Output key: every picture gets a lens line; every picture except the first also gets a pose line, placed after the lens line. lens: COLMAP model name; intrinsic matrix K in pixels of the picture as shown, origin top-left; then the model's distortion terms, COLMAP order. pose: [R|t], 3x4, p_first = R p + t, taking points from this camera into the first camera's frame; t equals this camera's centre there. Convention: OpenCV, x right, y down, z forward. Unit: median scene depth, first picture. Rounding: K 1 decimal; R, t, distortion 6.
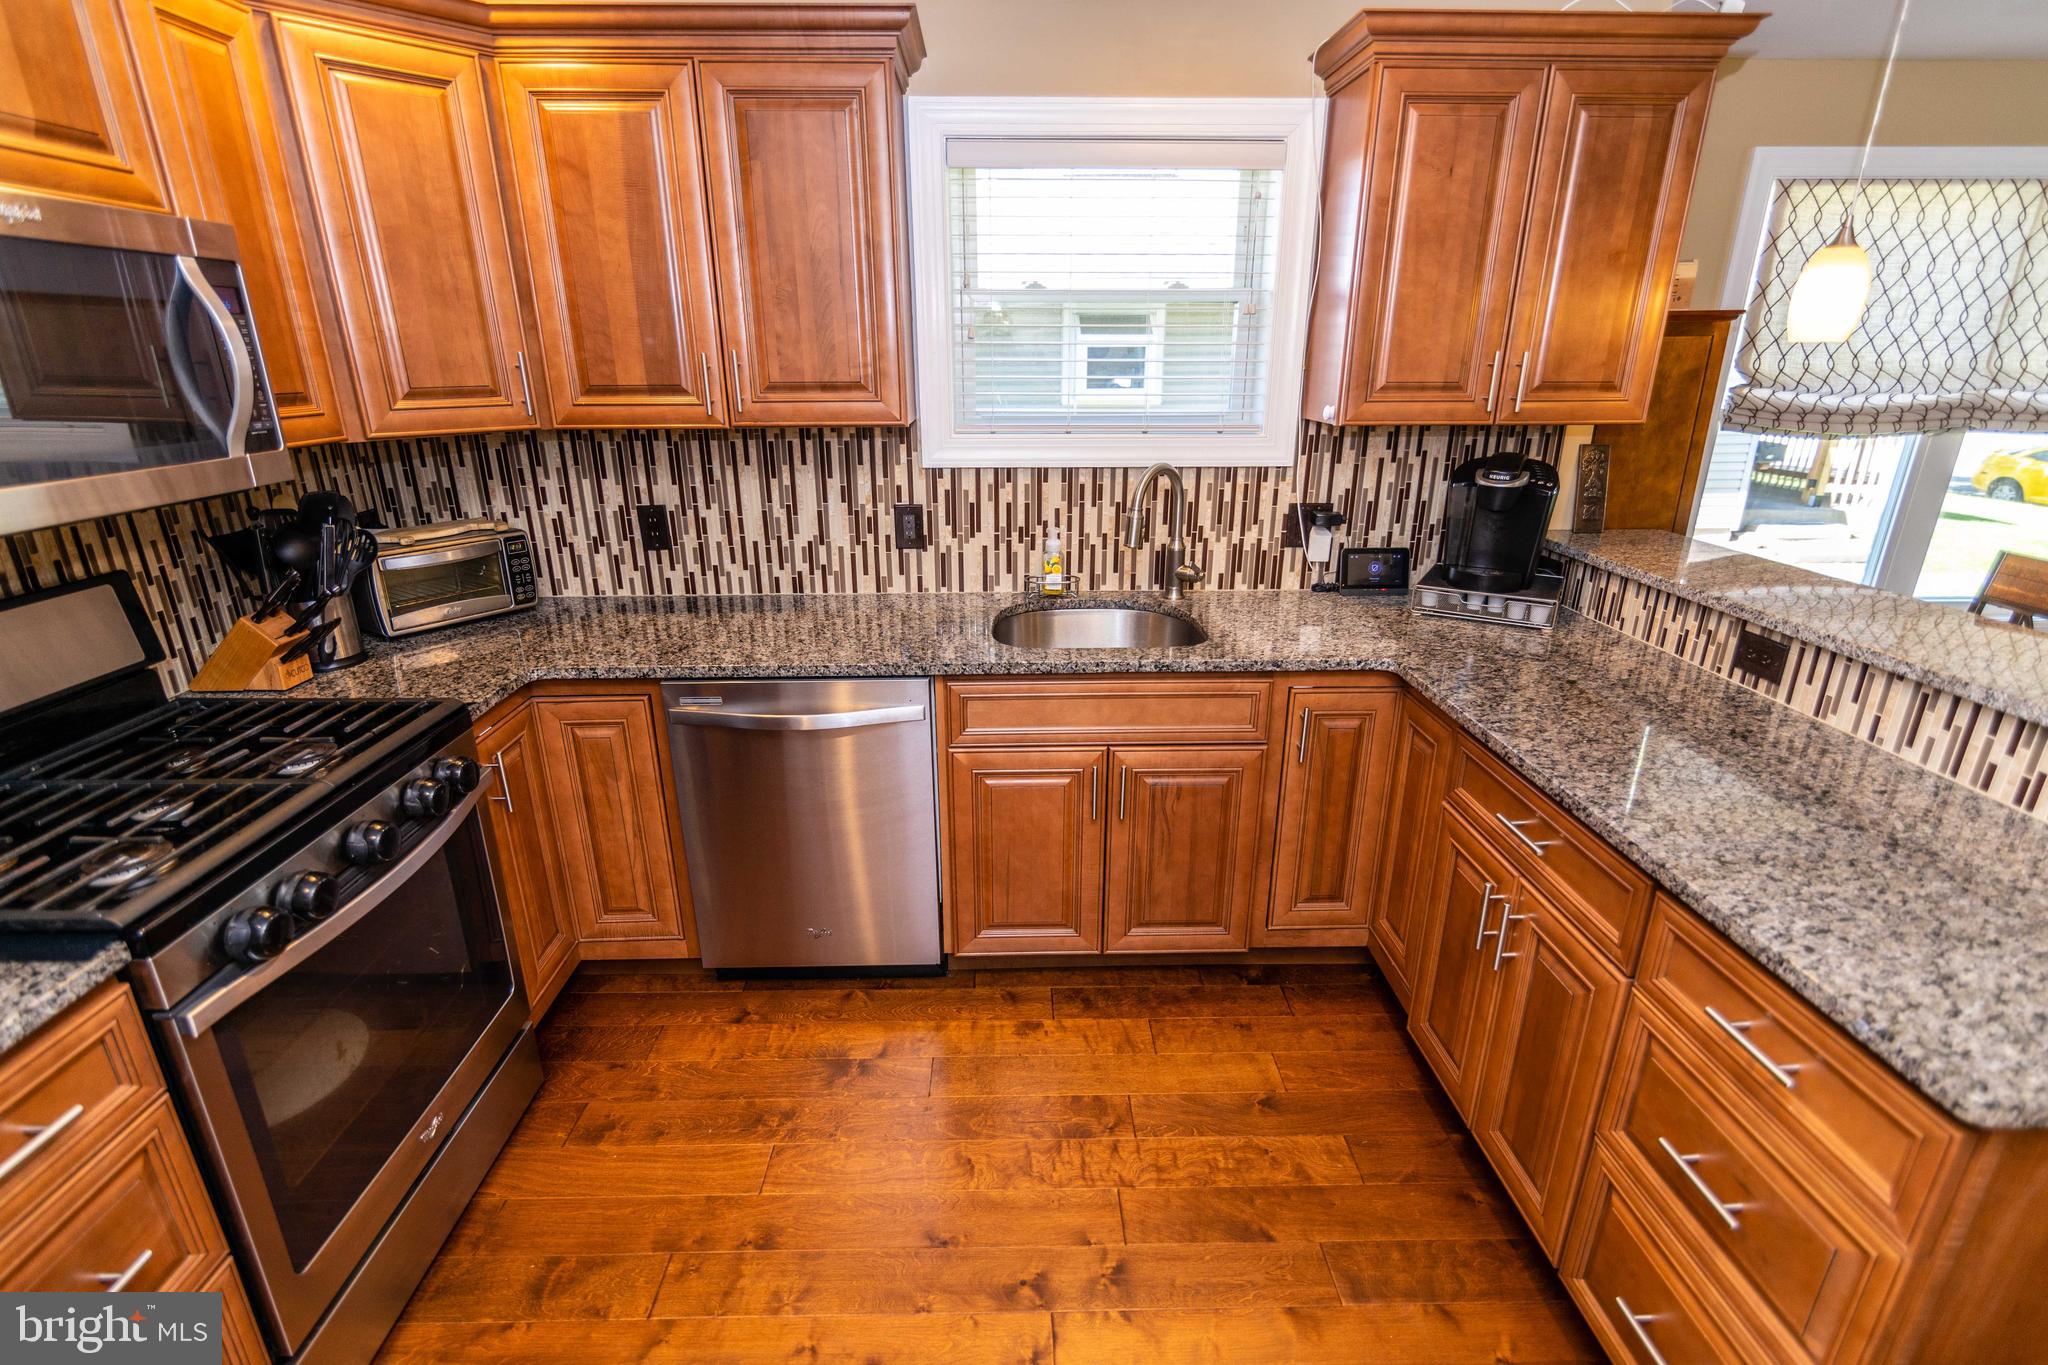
lens RADIAL K [[941.1, 0, 1015.5], [0, 941.1, 682.9], [0, 0, 1]] dist [0.001140, -0.000420]
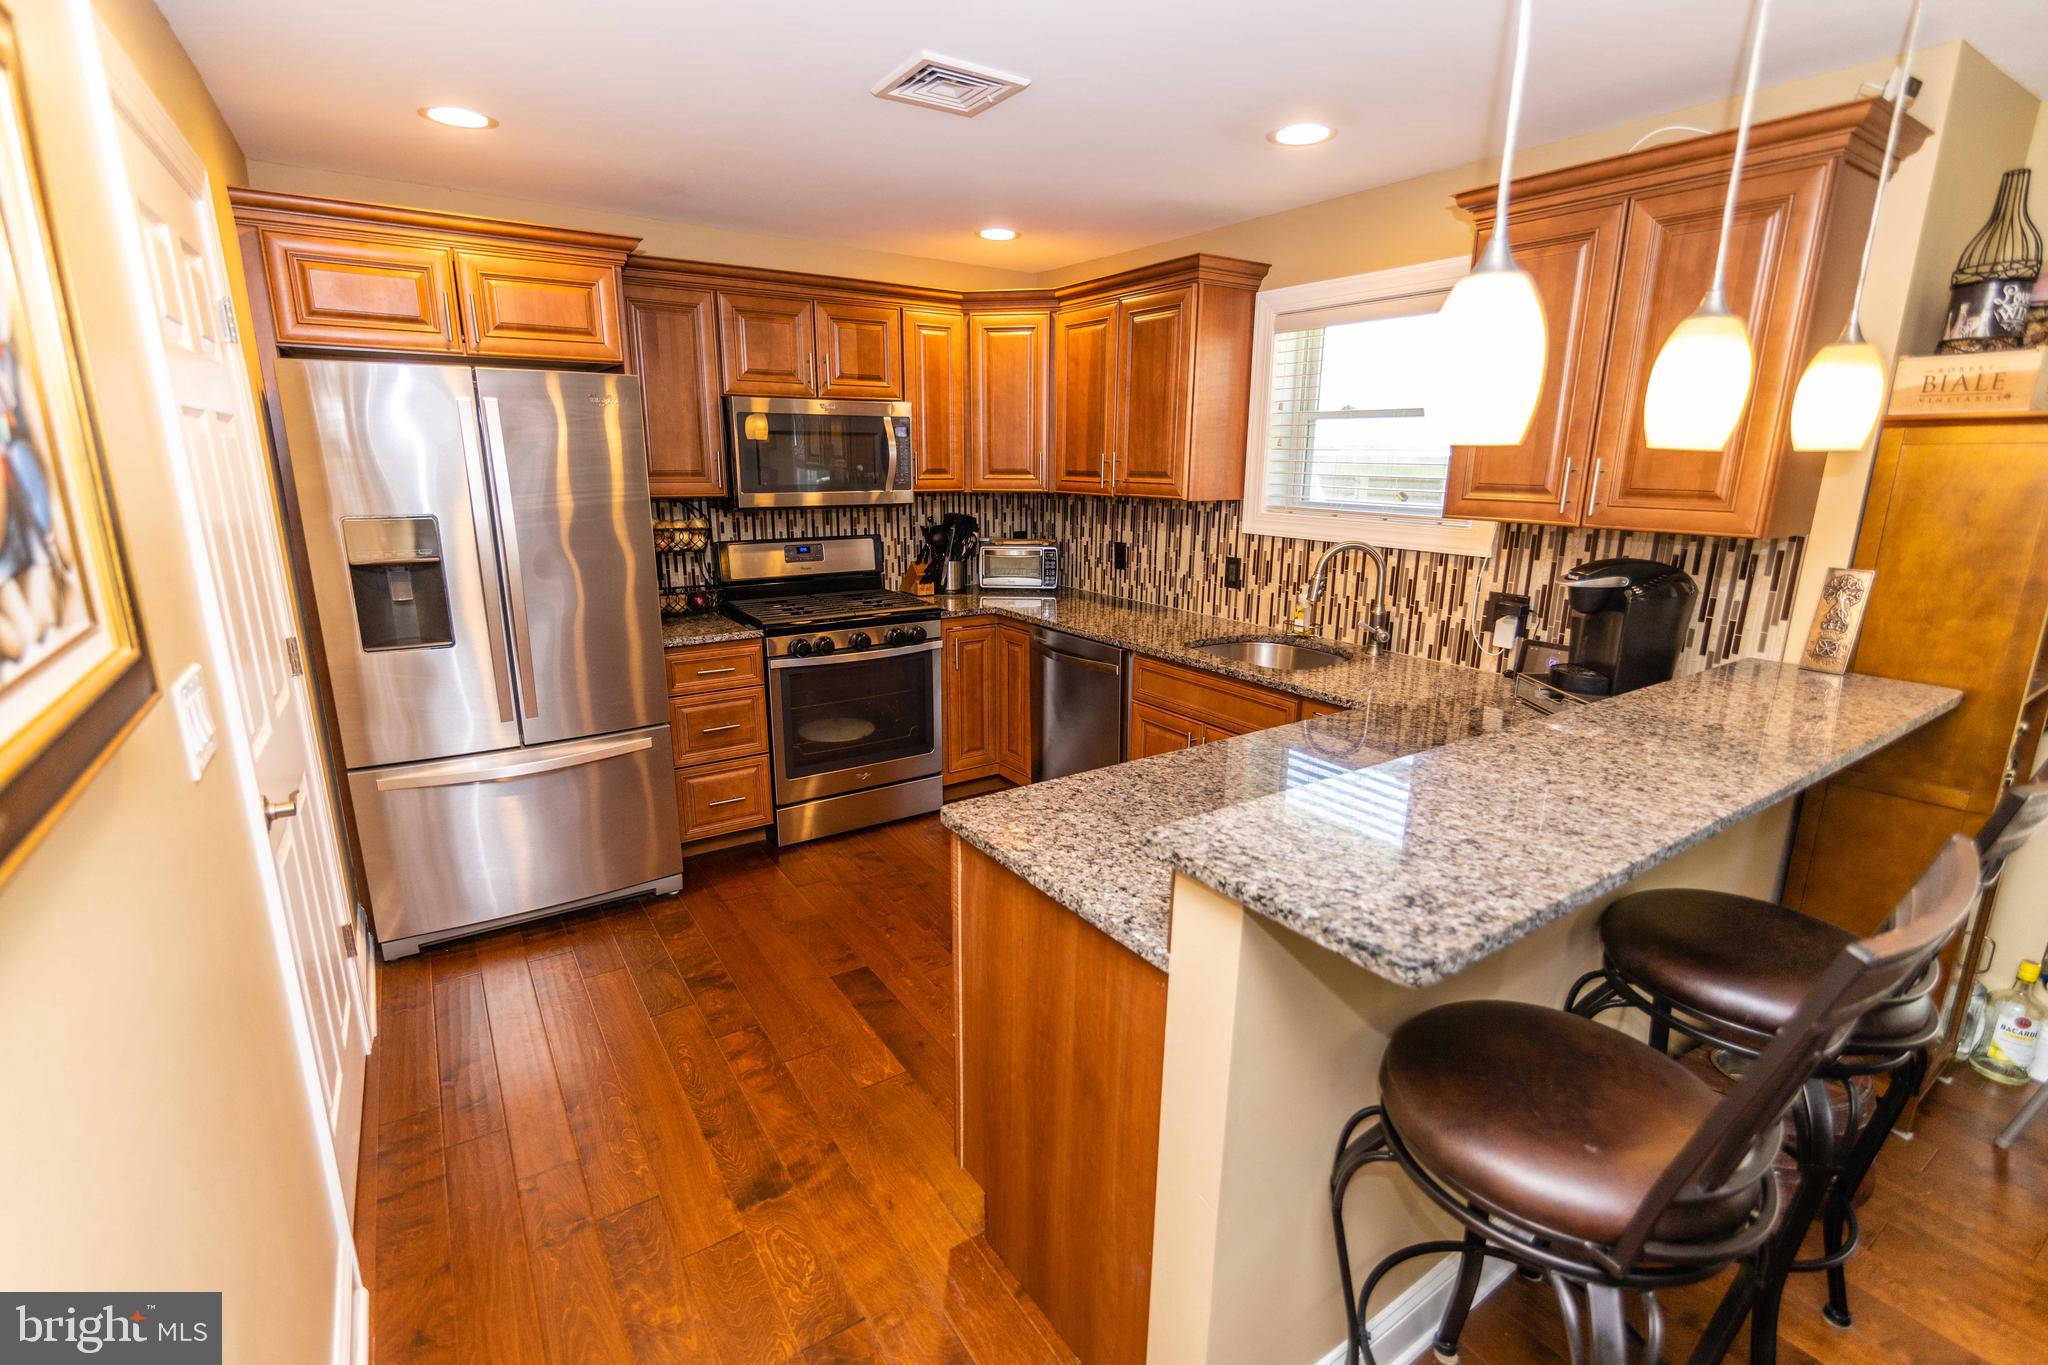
lens RADIAL K [[900.1, 0, 1024.0], [0, 900.1, 682.5], [0, 0, 1]] dist [0.008794, -0.000005]
pose [[0.544068, 0.213652, -0.811384, 0.873490], [-0.286321, 0.956265, 0.059811, 0.003945], [0.788676, 0.199776, 0.581446, -0.020545]]
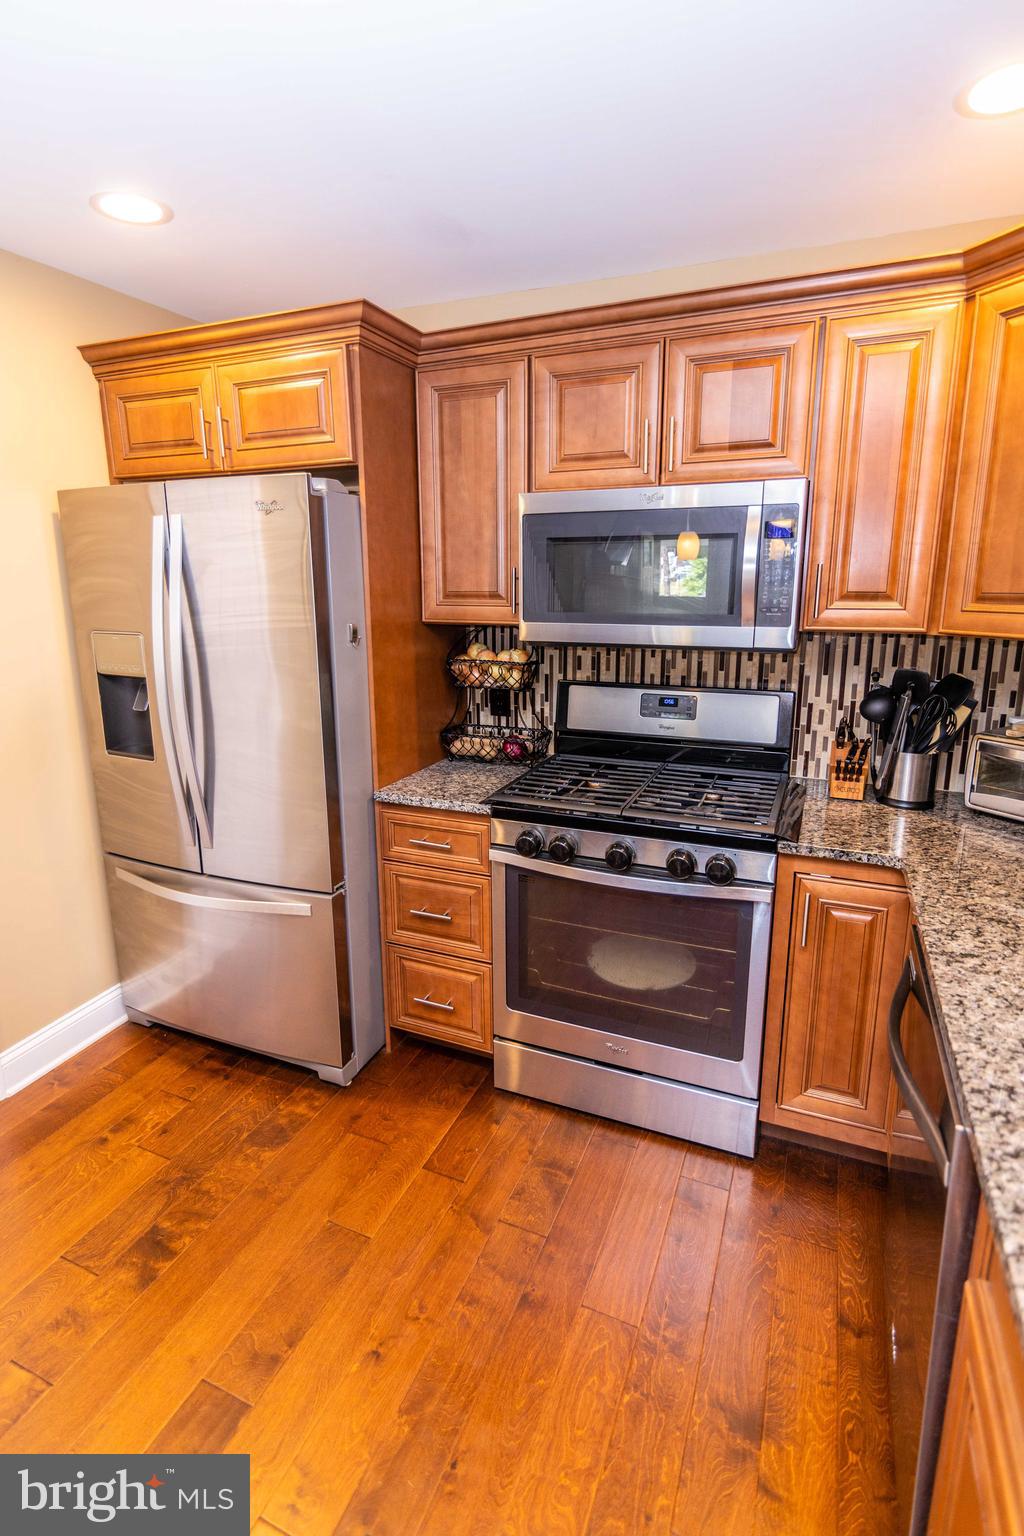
lens RADIAL K [[721.8, 0, 522.5], [0, 721.8, 740.9], [0, 0, 1]] dist [-0.002711, -0.000291]
pose [[-0.386255, 0.202535, -0.899882, 0.261173], [-0.303100, 0.893549, 0.331209, -0.209417], [0.871170, 0.400686, -0.283749, 0.642296]]
